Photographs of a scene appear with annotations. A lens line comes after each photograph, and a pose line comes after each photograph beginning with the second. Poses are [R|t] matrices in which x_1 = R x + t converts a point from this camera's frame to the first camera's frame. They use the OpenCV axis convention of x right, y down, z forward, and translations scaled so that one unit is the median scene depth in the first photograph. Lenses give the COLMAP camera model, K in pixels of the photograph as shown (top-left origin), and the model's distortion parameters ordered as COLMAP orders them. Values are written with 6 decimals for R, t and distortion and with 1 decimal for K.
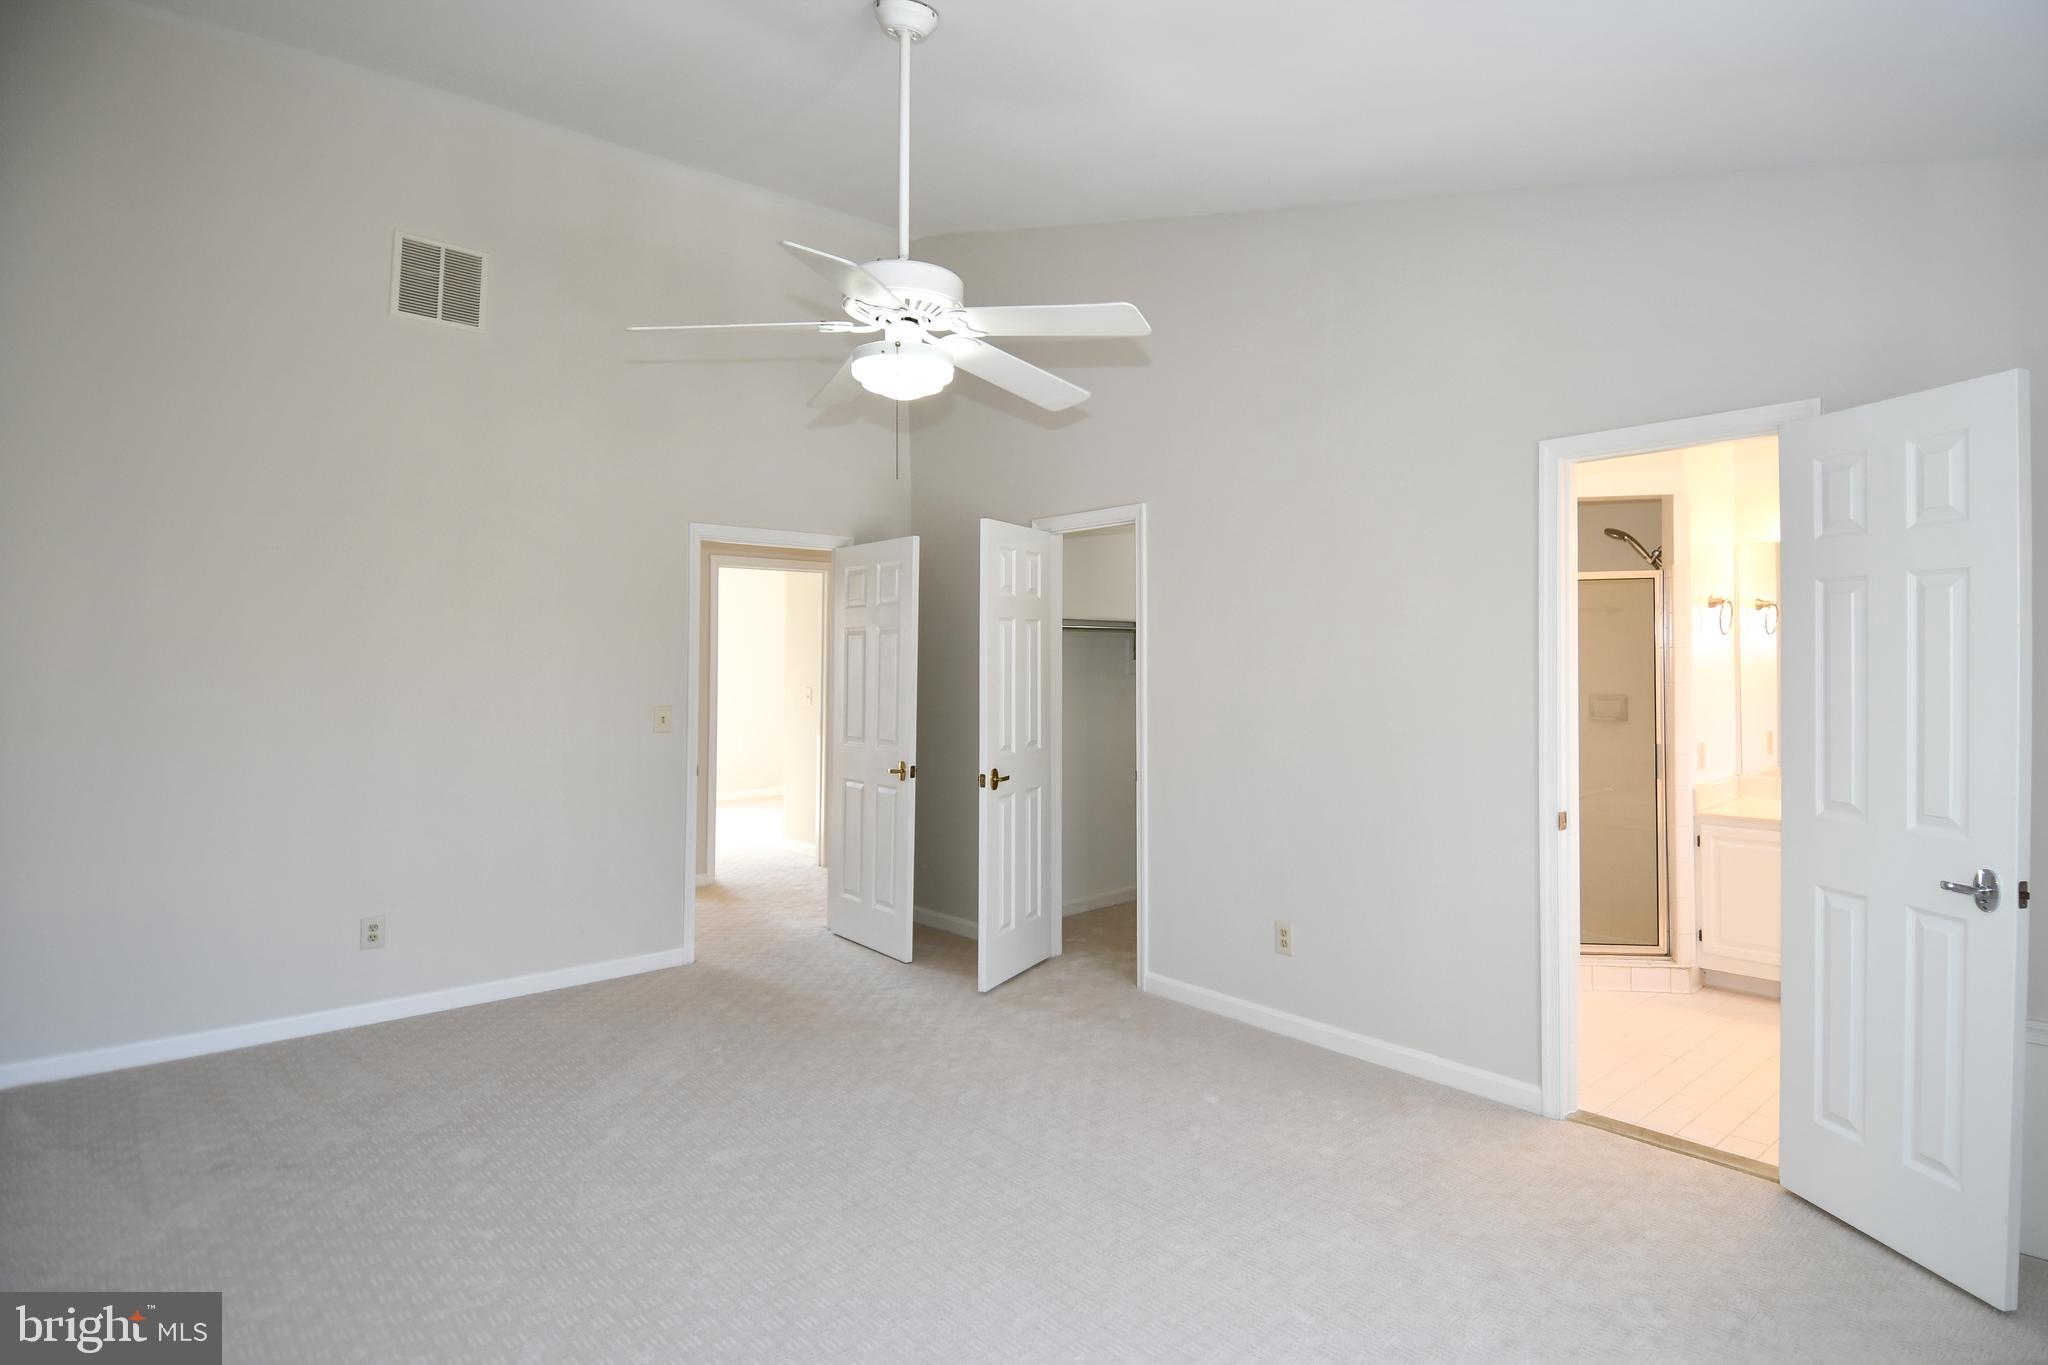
lens RADIAL K [[1093.2, 0, 1026.6], [0, 1093.2, 668.5], [0, 0, 1]] dist [0.016530, -0.012030]
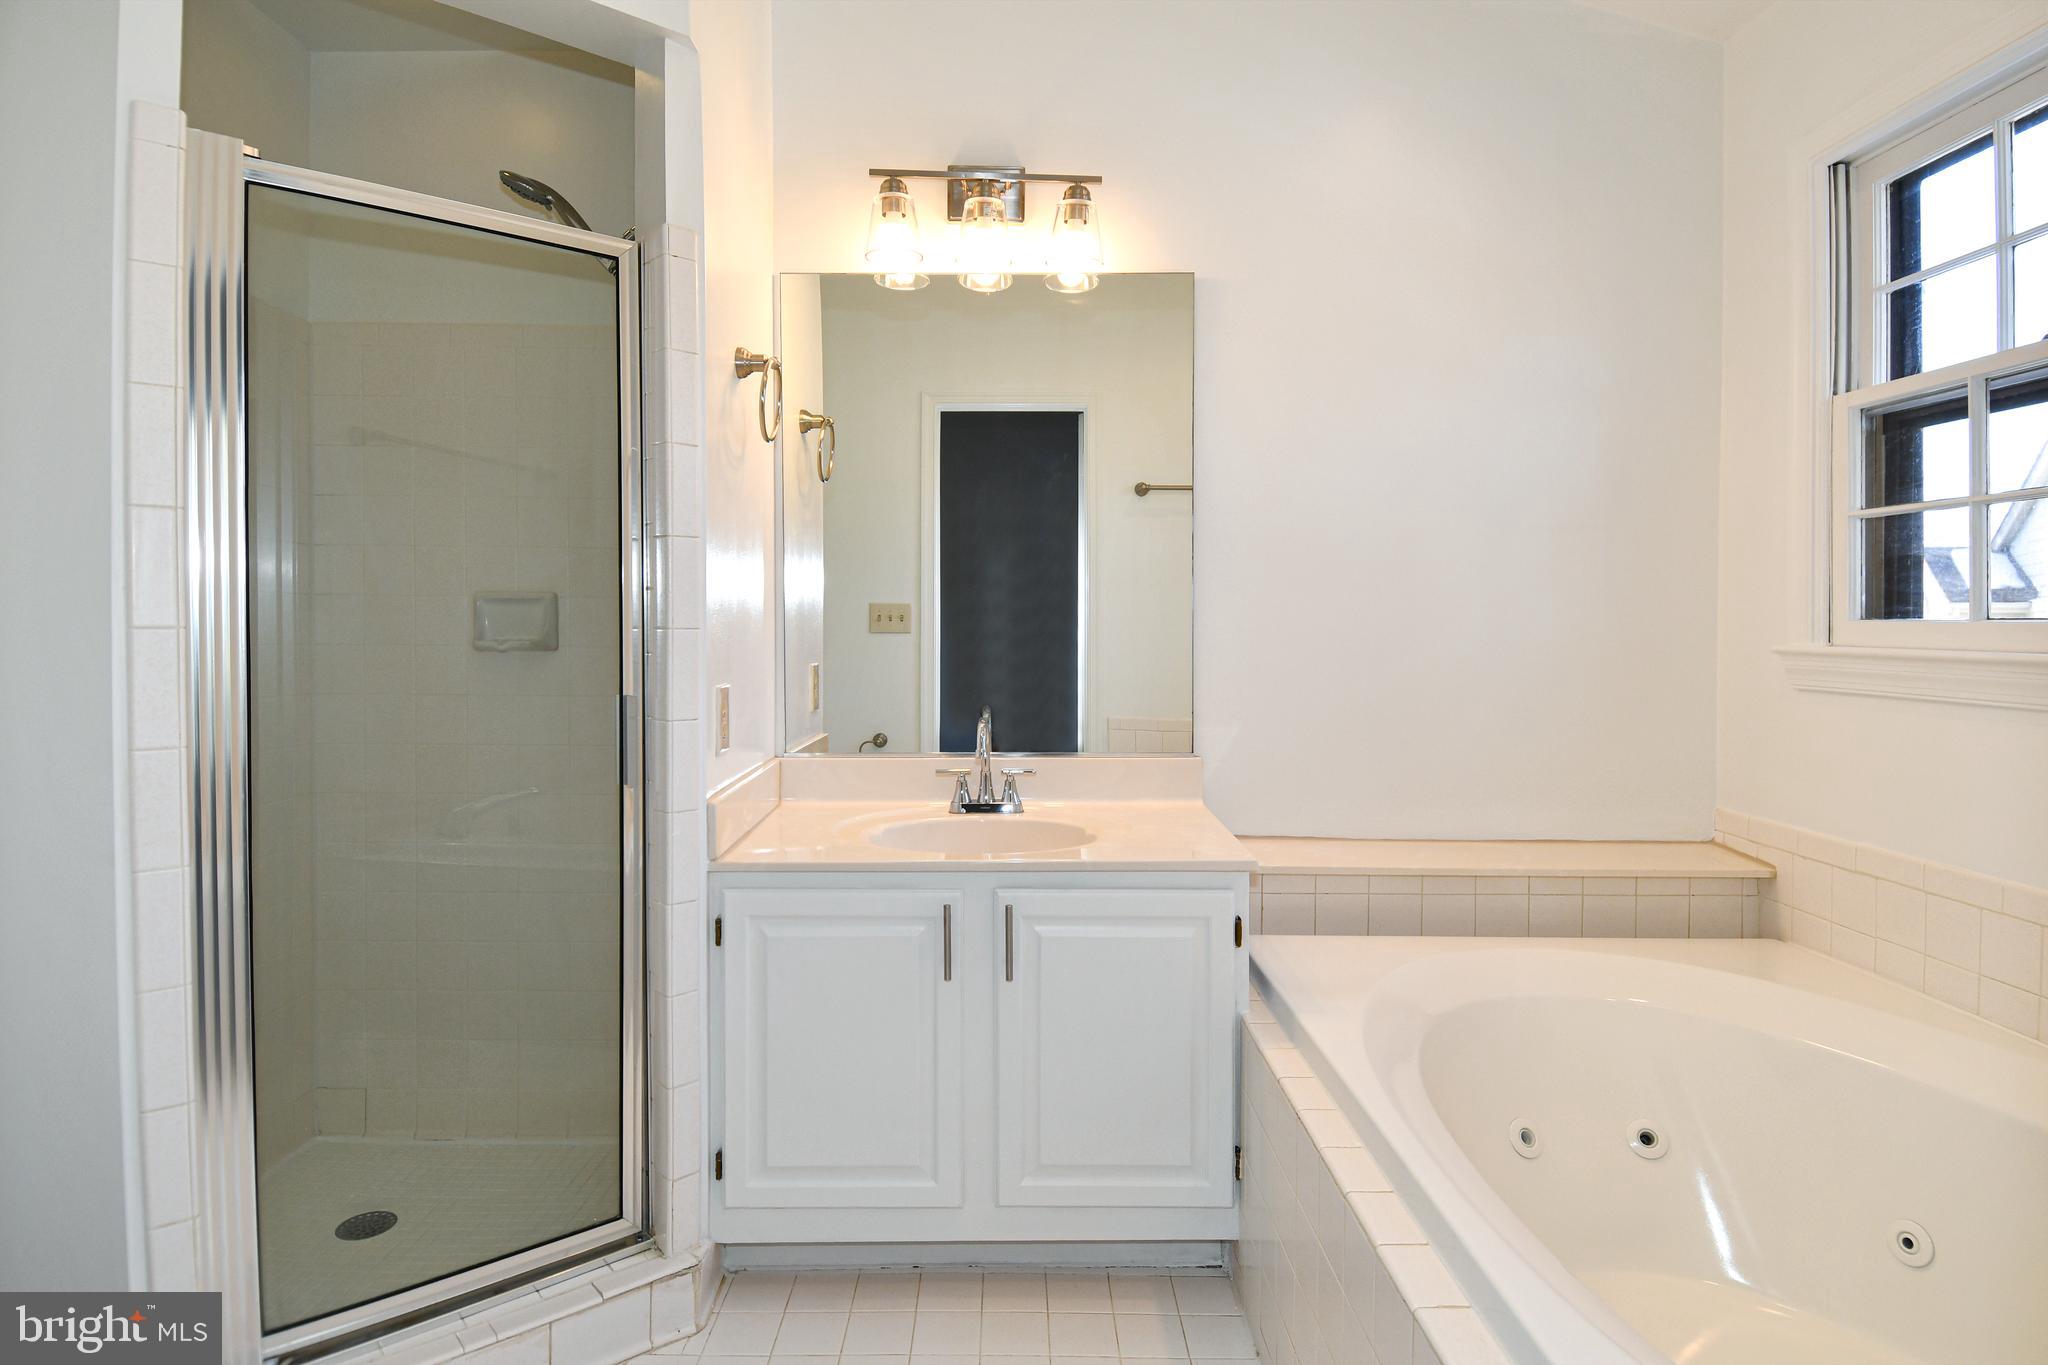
lens RADIAL K [[1045.1, 0, 1025.4], [0, 1045.1, 687.4], [0, 0, 1]] dist [-0.004790, -0.000716]
pose [[0.628603, 0.008424, 0.777681, 0.383871], [-0.002830, 0.999959, -0.008545, 0.071584], [-0.777721, 0.003170, 0.628601, 0.669457]]
